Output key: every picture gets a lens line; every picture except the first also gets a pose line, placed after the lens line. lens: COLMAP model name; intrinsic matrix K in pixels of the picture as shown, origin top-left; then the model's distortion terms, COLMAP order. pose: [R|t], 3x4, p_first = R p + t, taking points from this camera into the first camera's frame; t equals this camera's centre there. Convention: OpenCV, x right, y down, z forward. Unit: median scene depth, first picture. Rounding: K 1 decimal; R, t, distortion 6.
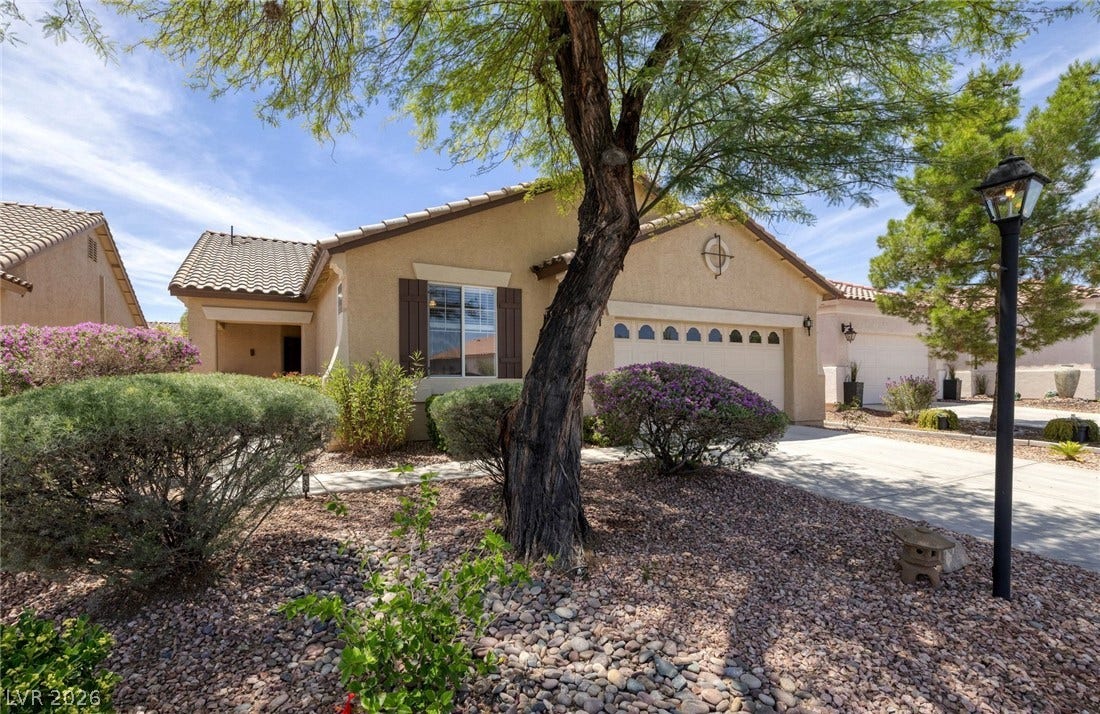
lens RADIAL K [[485.7, 0, 517.8], [0, 485.7, 390.5], [0, 0, 1]] dist [-0.000847, -0.000018]
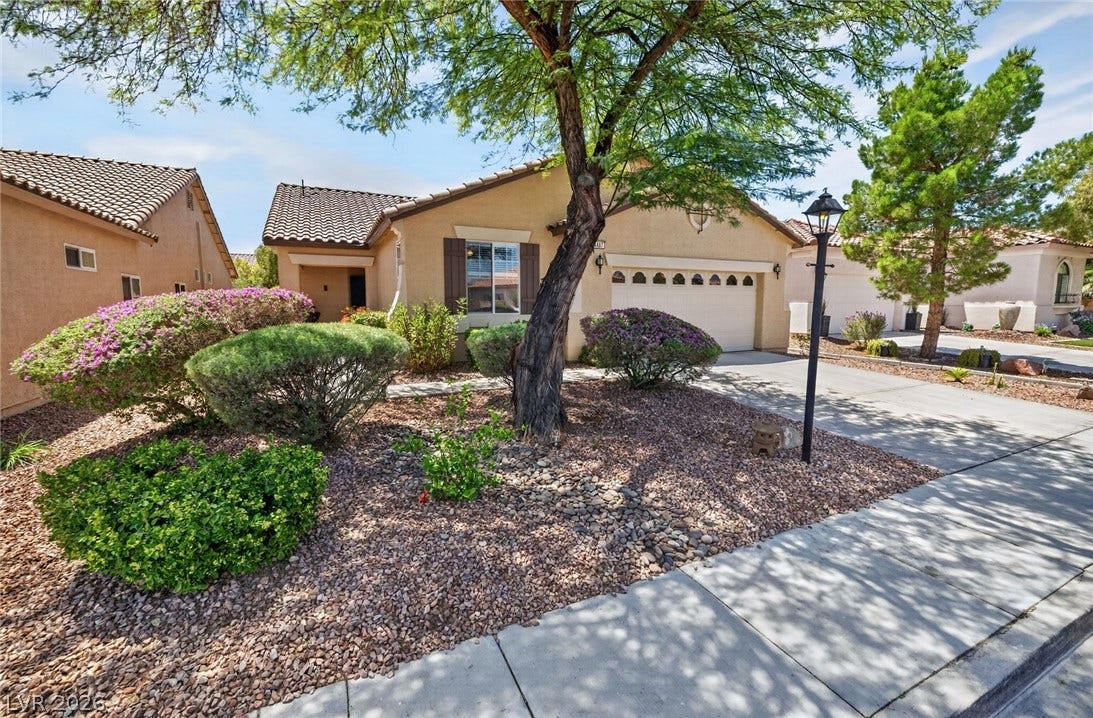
lens RADIAL K [[443.0, 0, 546.5], [0, 443.0, 359.0], [0, 0, 1]] dist [-0.001407, -0.000092]
pose [[0.999875, 0.011050, -0.011298, 0.064455], [-0.009829, 0.994643, 0.102901, -0.043667], [0.012375, -0.102777, 0.994627, -0.285501]]
